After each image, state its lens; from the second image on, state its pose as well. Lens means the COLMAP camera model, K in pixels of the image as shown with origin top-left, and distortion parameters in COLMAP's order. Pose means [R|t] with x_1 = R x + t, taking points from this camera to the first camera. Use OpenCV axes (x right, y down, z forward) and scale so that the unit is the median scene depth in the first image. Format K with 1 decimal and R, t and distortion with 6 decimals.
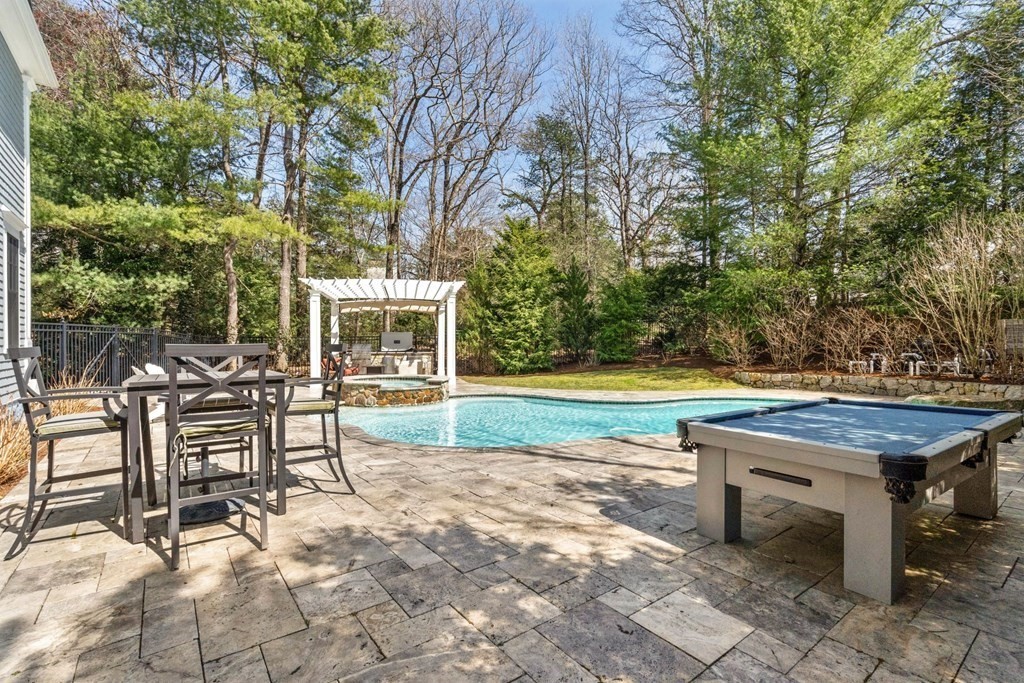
lens RADIAL K [[462.3, 0, 512.0], [0, 462.3, 341.5], [0, 0, 1]] dist [0.000940, 0.000331]
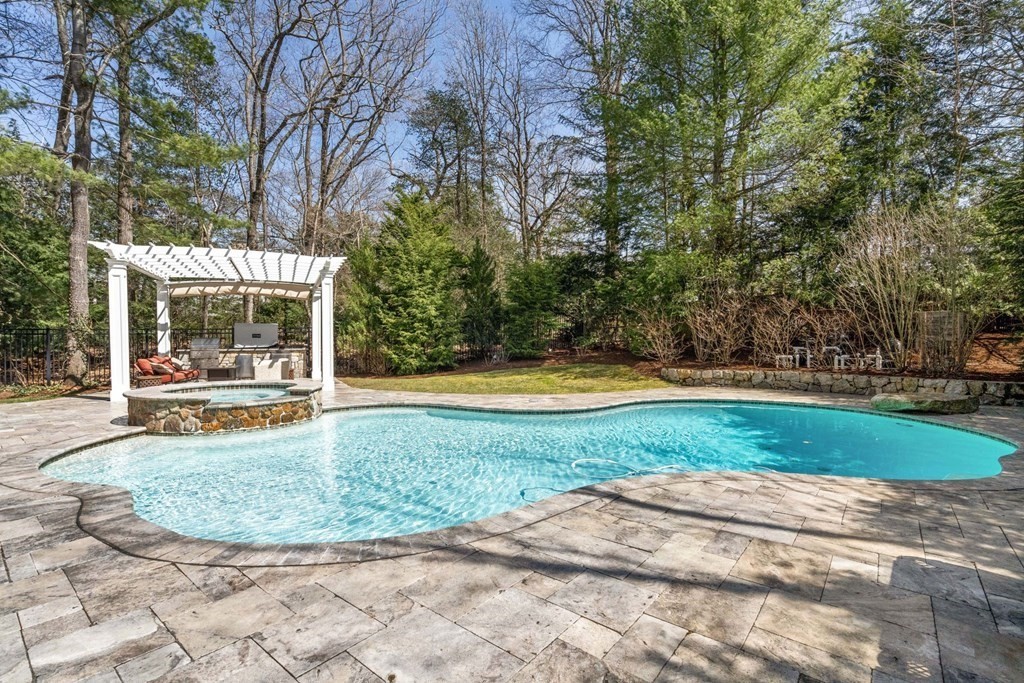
lens RADIAL K [[462.1, 0, 503.8], [0, 462.1, 349.4], [0, 0, 1]] dist [-0.001182, -0.000068]
pose [[0.976185, -0.006978, 0.216826, -0.009855], [0.001078, 0.999626, 0.027318, 0.003035], [-0.216935, -0.026433, 0.975828, 0.151013]]
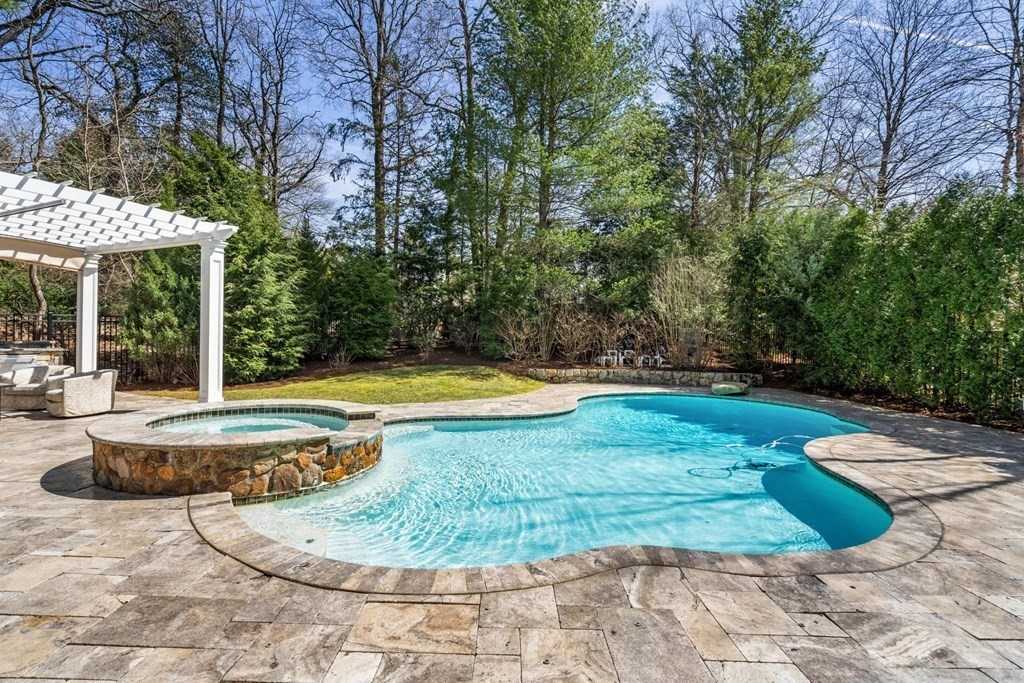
lens RADIAL K [[473.3, 0, 509.2], [0, 473.3, 333.0], [0, 0, 1]] dist [-0.001519, 0.000142]
pose [[0.618380, 0.020479, 0.785612, -0.290770], [-0.024888, 0.999669, -0.006469, -0.003966], [-0.785485, -0.015553, 0.618685, 0.313891]]
